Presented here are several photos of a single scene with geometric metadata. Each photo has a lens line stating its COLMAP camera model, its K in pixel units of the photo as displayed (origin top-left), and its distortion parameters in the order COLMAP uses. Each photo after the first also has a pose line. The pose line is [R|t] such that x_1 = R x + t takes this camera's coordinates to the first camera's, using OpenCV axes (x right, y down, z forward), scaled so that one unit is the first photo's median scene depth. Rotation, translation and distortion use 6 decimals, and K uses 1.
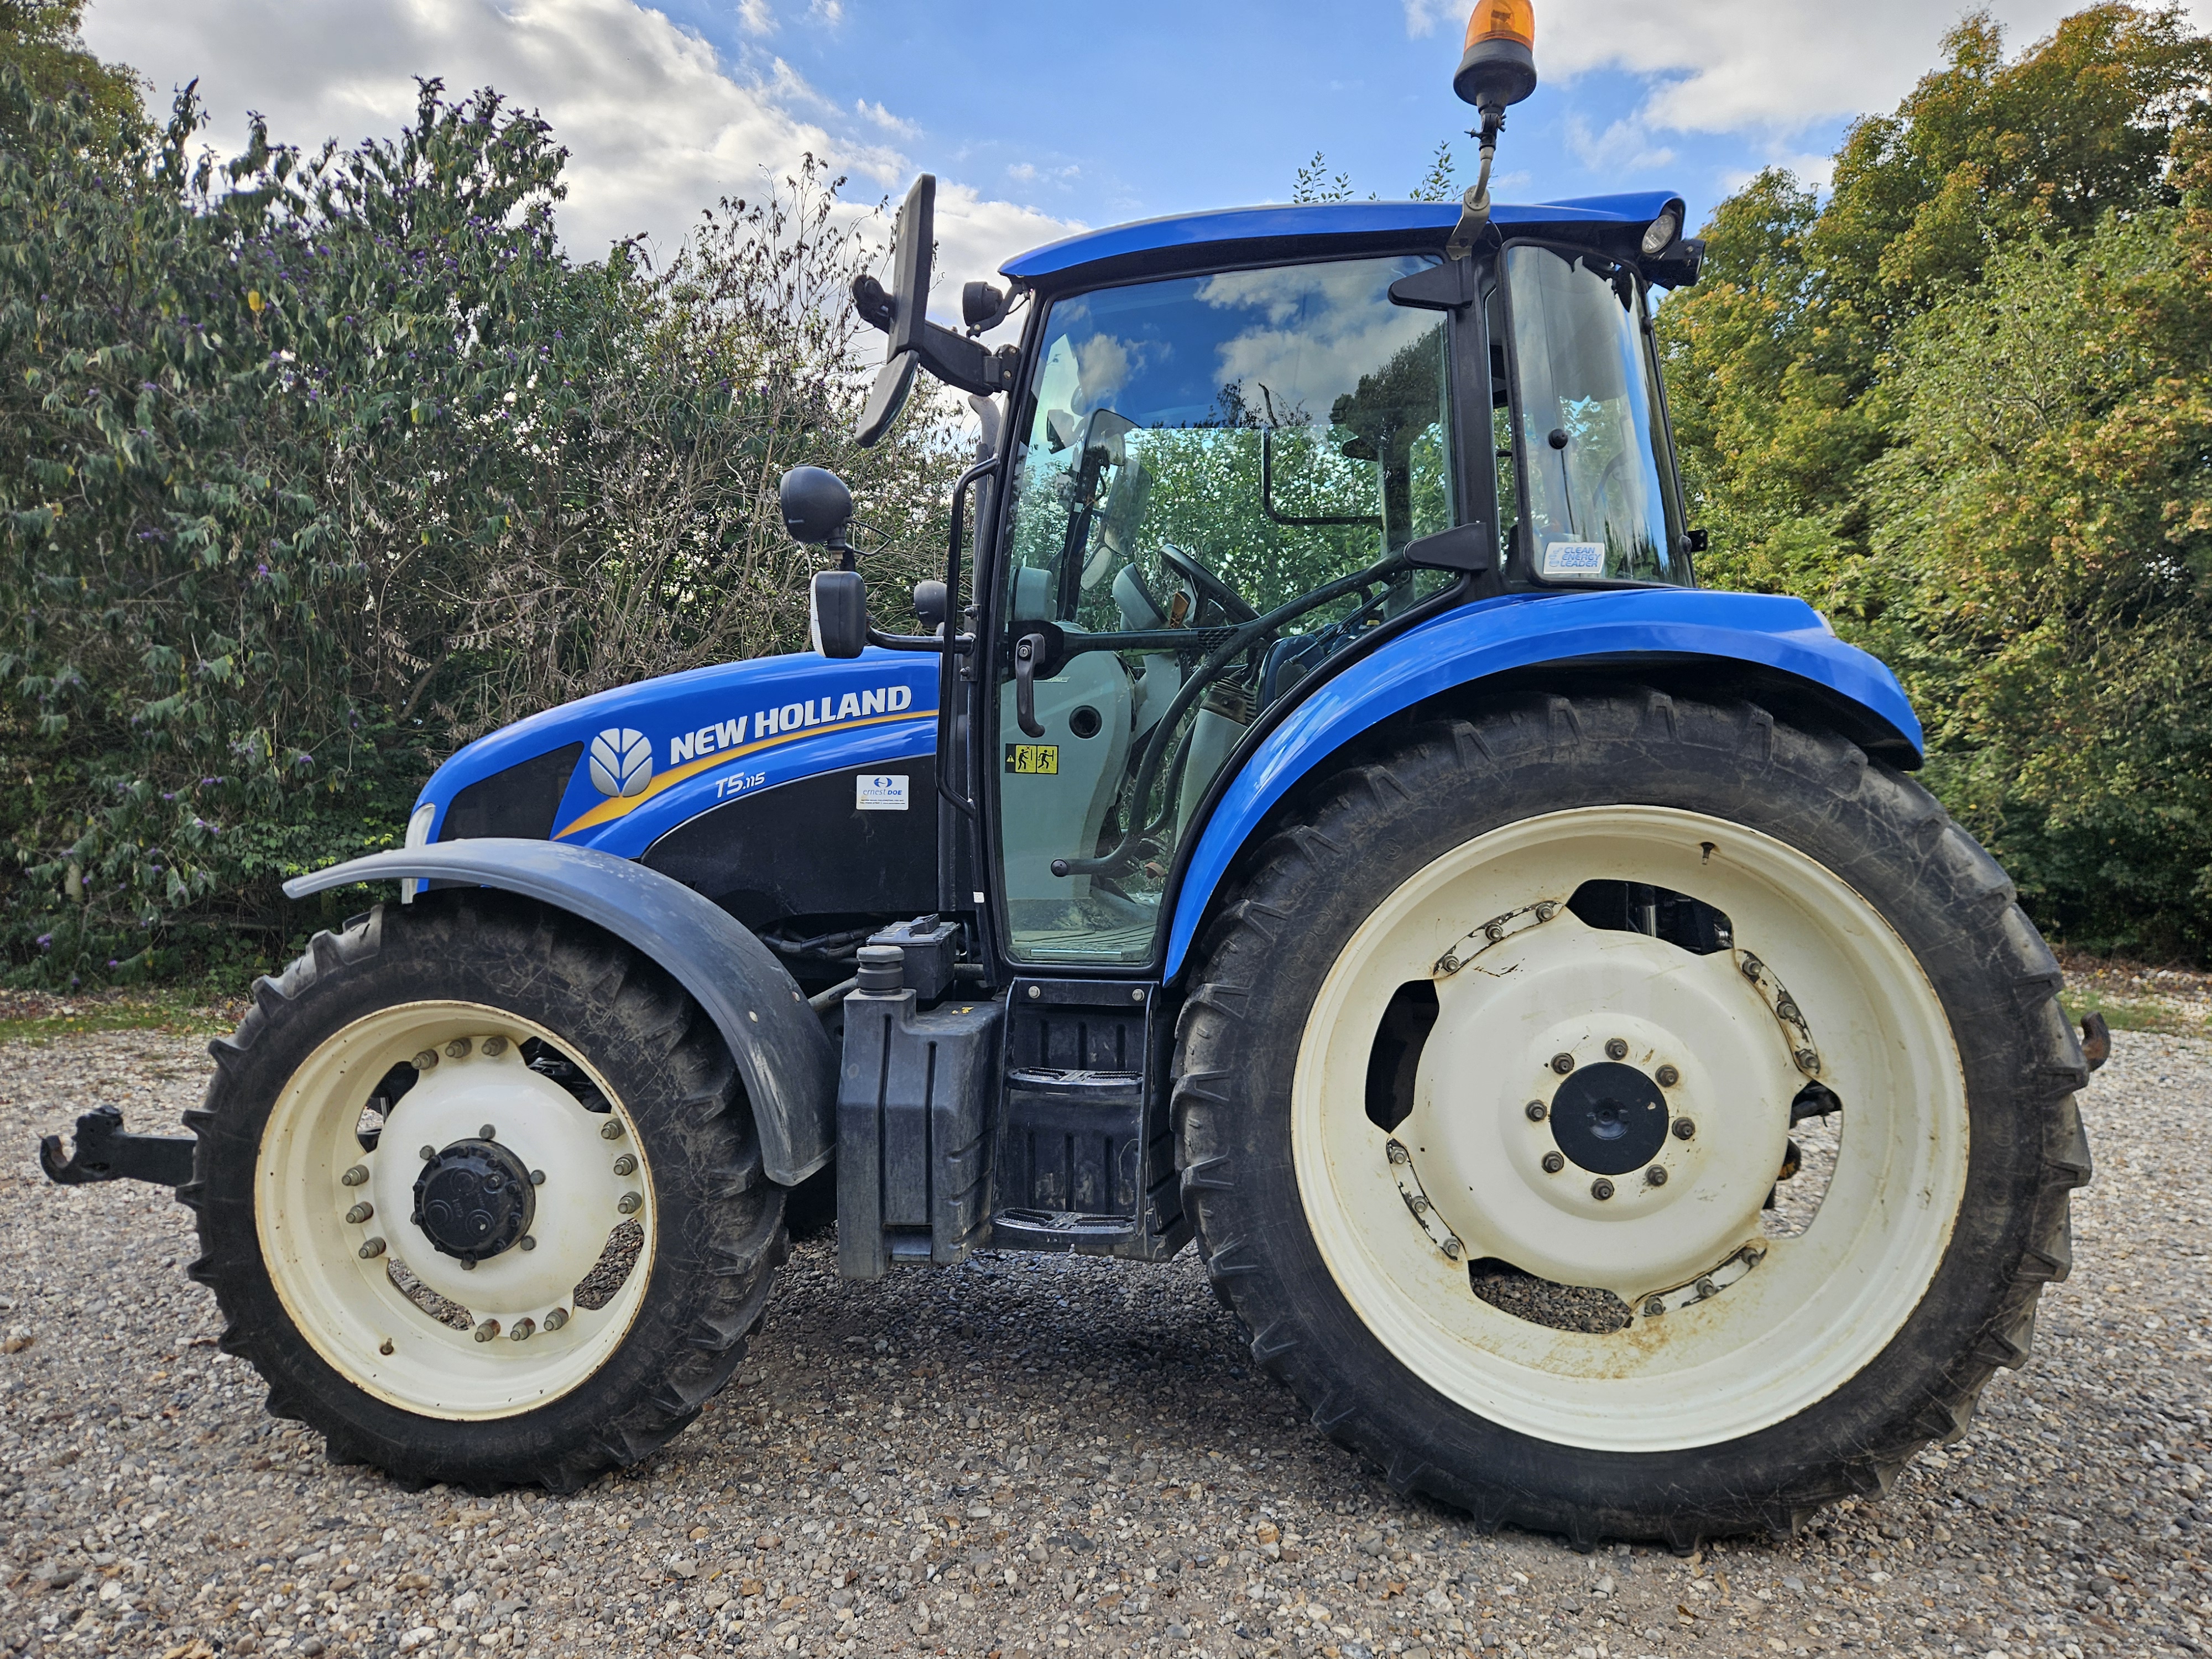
lens RADIAL K [[1499.8, 0, 1105.7], [0, 1499.8, 827.5], [0, 0, 1]] dist [0.036249, -0.024385]
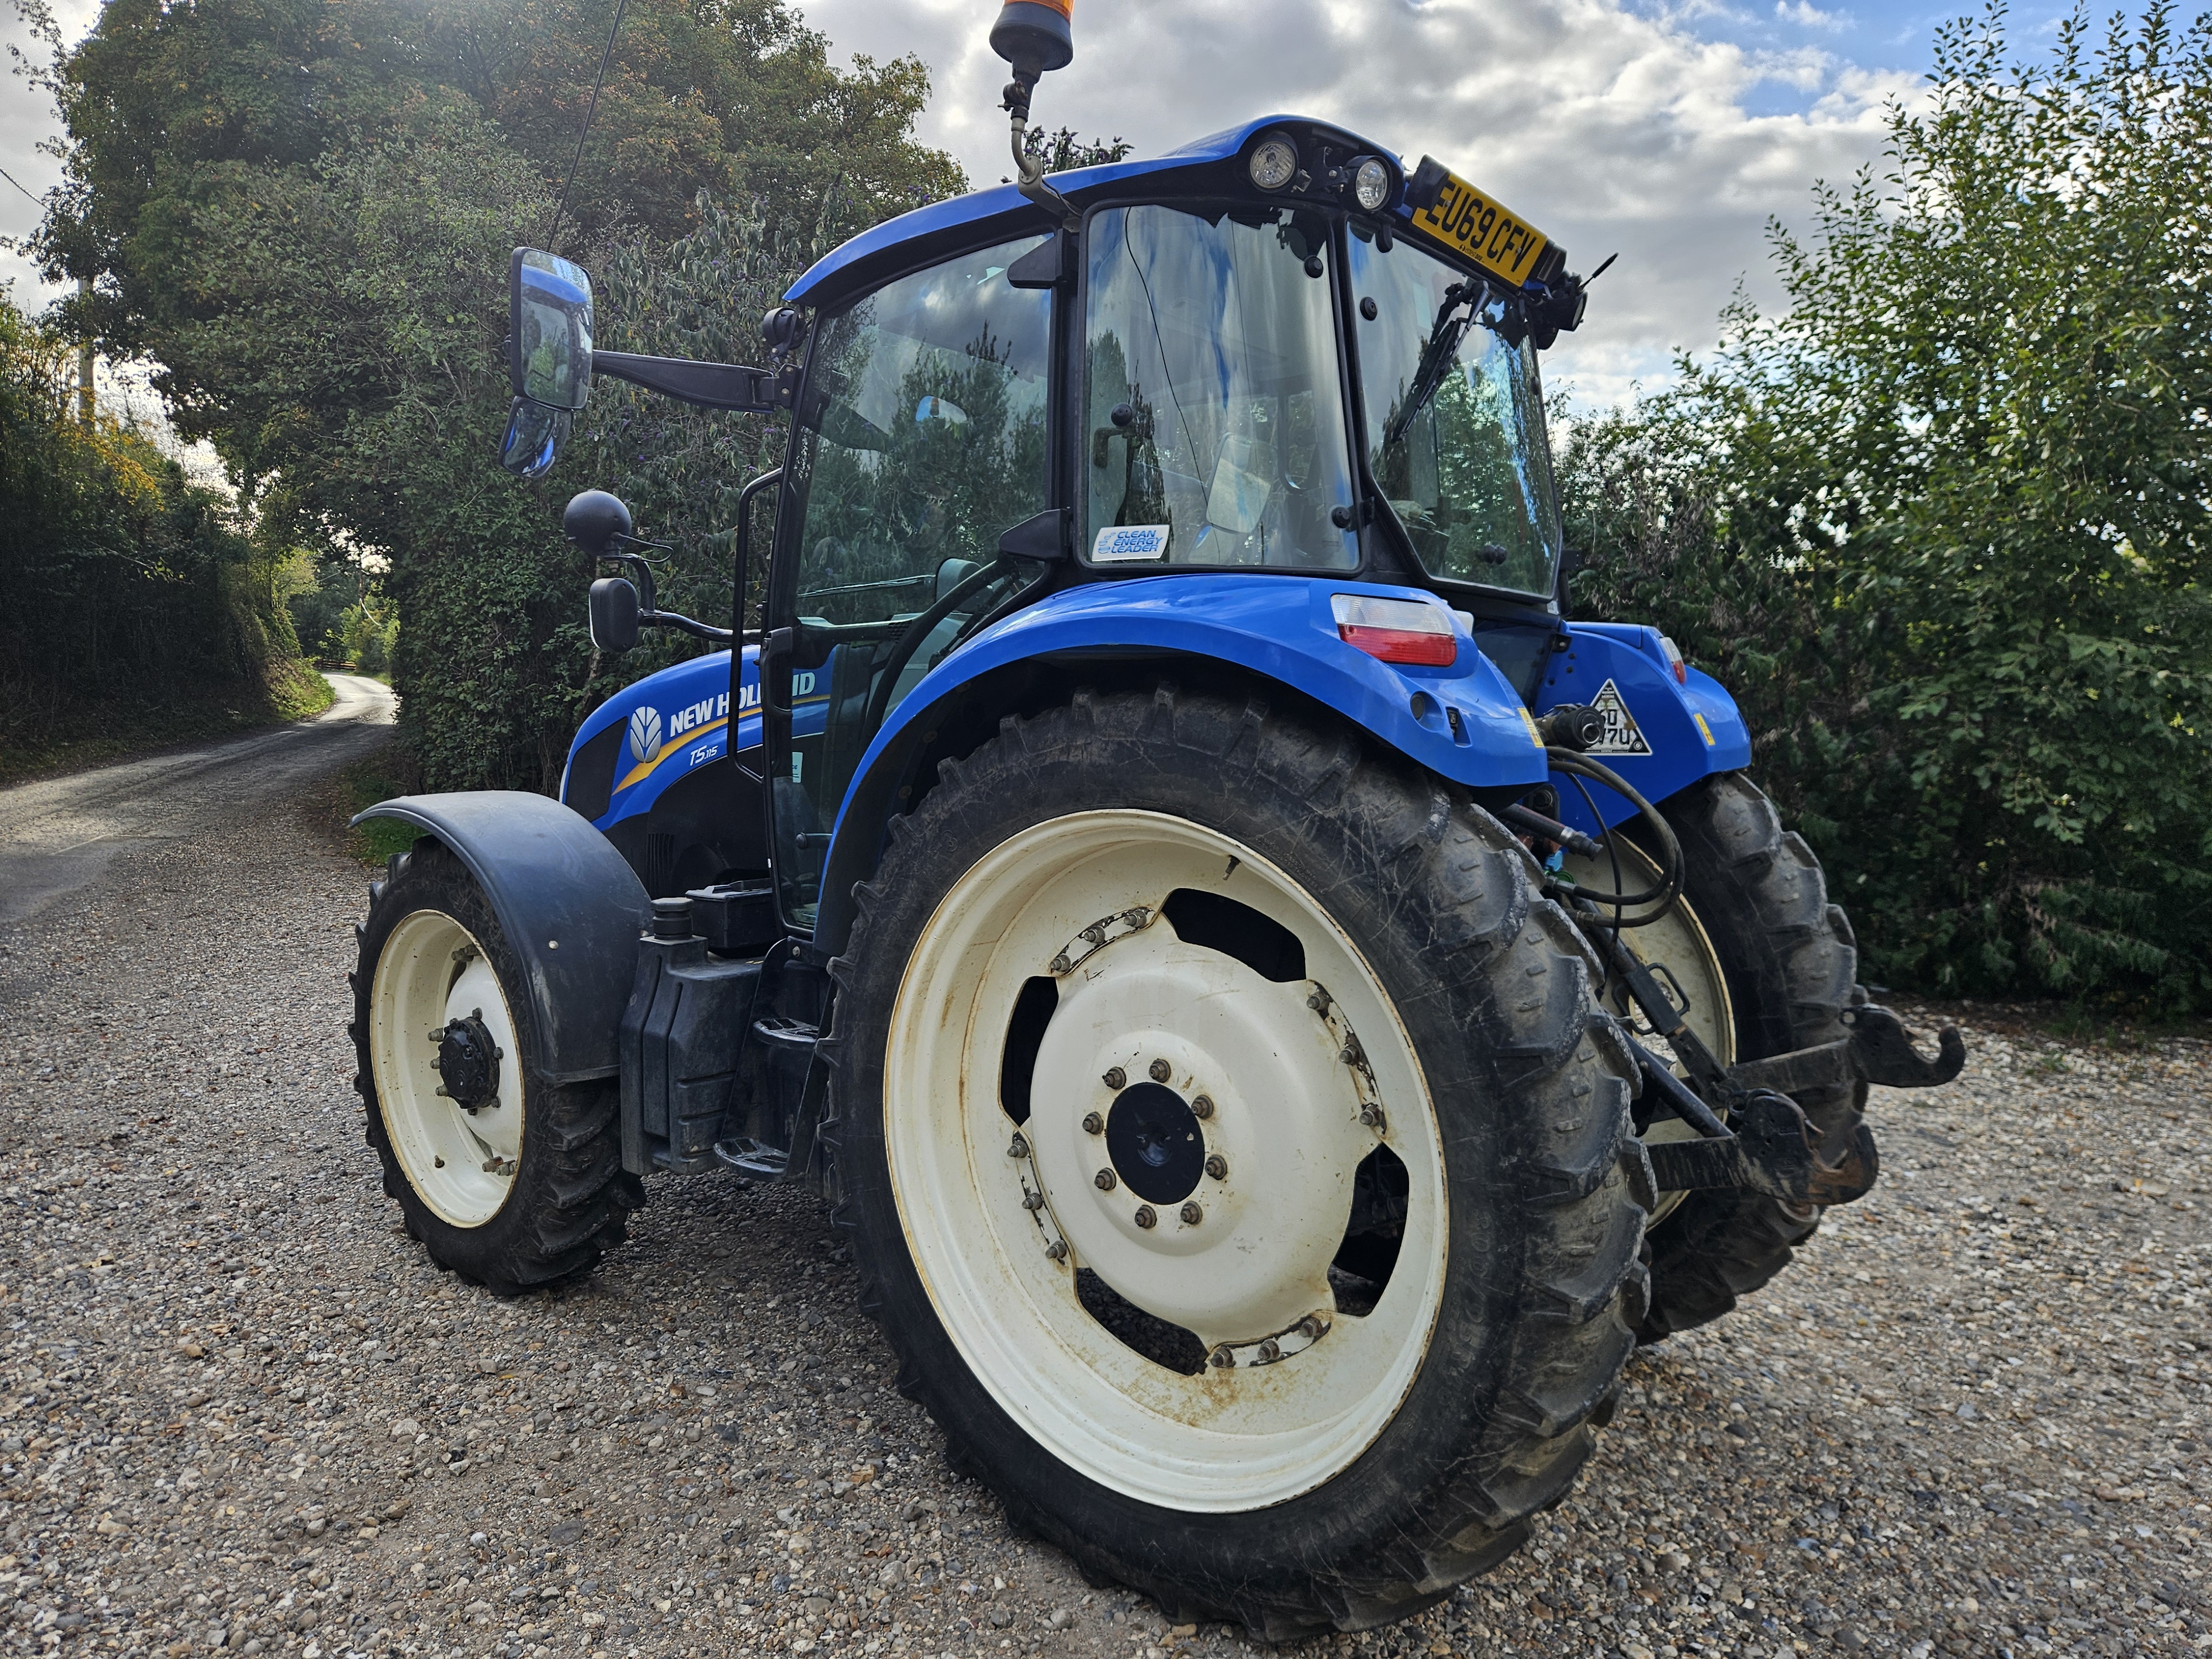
lens RADIAL K [[1499.8, 0, 1114.2], [0, 1499.8, 831.9], [0, 0, 1]] dist [0.036249, -0.024385]
pose [[0.841285, 0.058822, -0.537383, 0.786896], [-0.043809, 0.998211, 0.040680, -0.036036], [0.538814, -0.010681, 0.842357, 0.200233]]
